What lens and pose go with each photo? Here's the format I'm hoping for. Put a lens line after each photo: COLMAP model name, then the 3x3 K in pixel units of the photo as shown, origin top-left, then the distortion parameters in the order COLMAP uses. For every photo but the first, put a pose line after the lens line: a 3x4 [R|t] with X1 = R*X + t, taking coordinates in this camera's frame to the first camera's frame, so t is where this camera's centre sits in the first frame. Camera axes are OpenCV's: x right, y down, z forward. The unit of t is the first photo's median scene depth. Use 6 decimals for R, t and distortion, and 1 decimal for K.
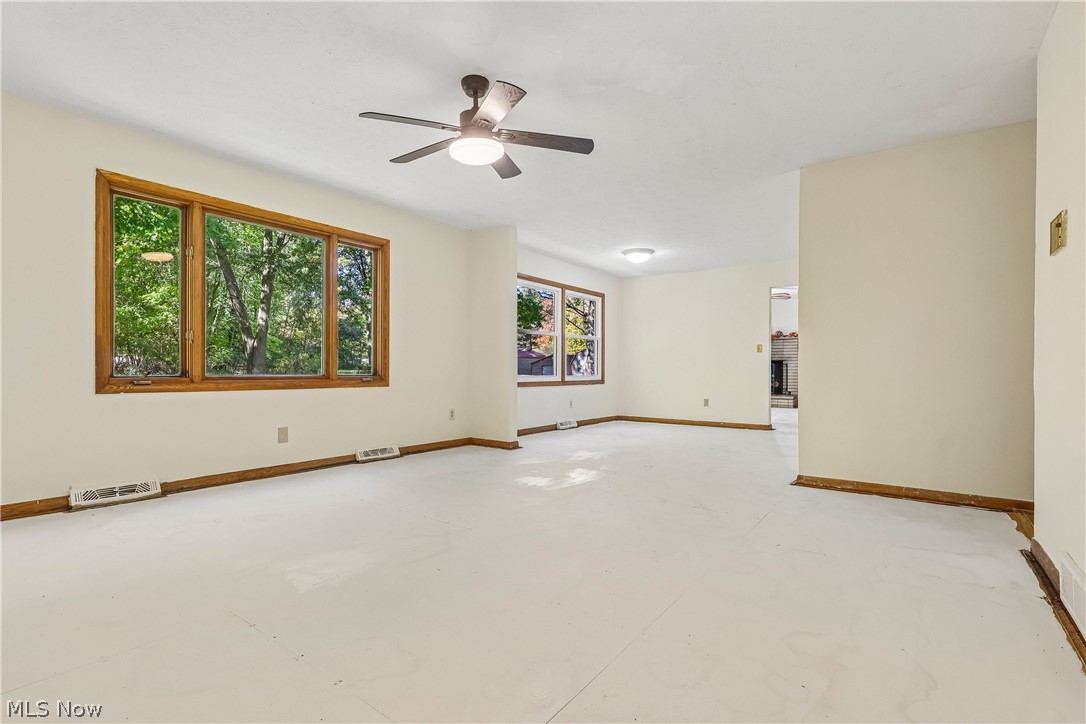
lens RADIAL K [[502.9, 0, 548.0], [0, 502.9, 372.0], [0, 0, 1]] dist [-0.011576, 0.005844]
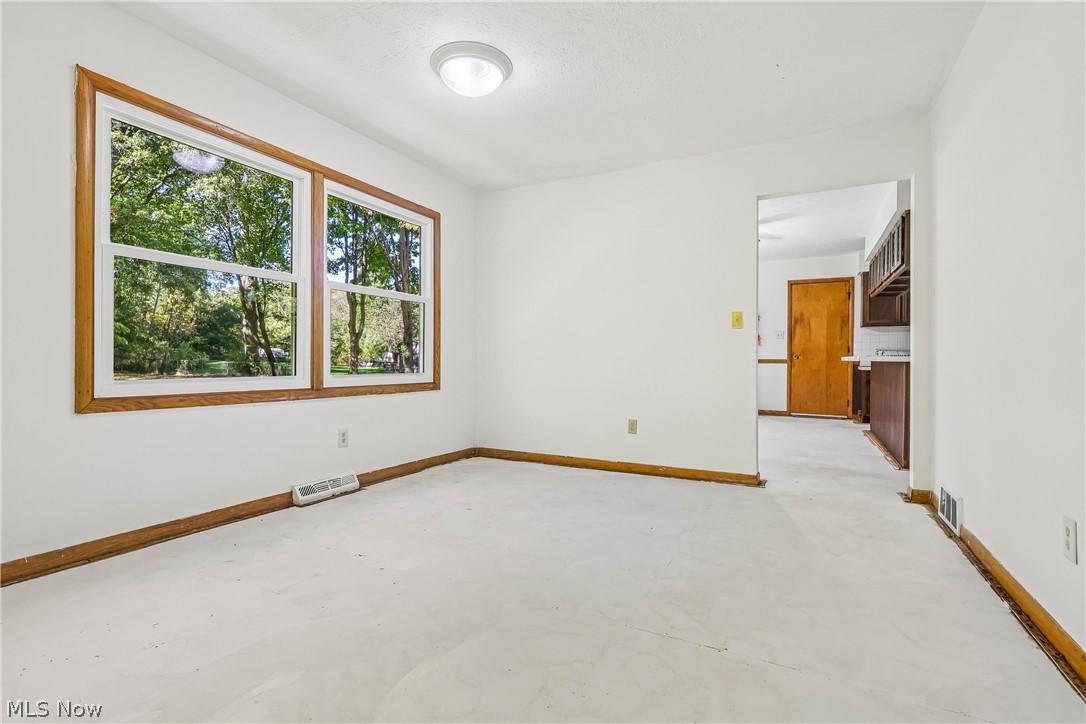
lens RADIAL K [[502.9, 0, 559.0], [0, 502.9, 356.3], [0, 0, 1]] dist [-0.011576, 0.005844]
pose [[0.984161, 0.003561, 0.177239, 0.155341], [-0.000347, 0.999835, -0.018161, -0.001531], [-0.177274, 0.017812, 0.984000, 0.525218]]
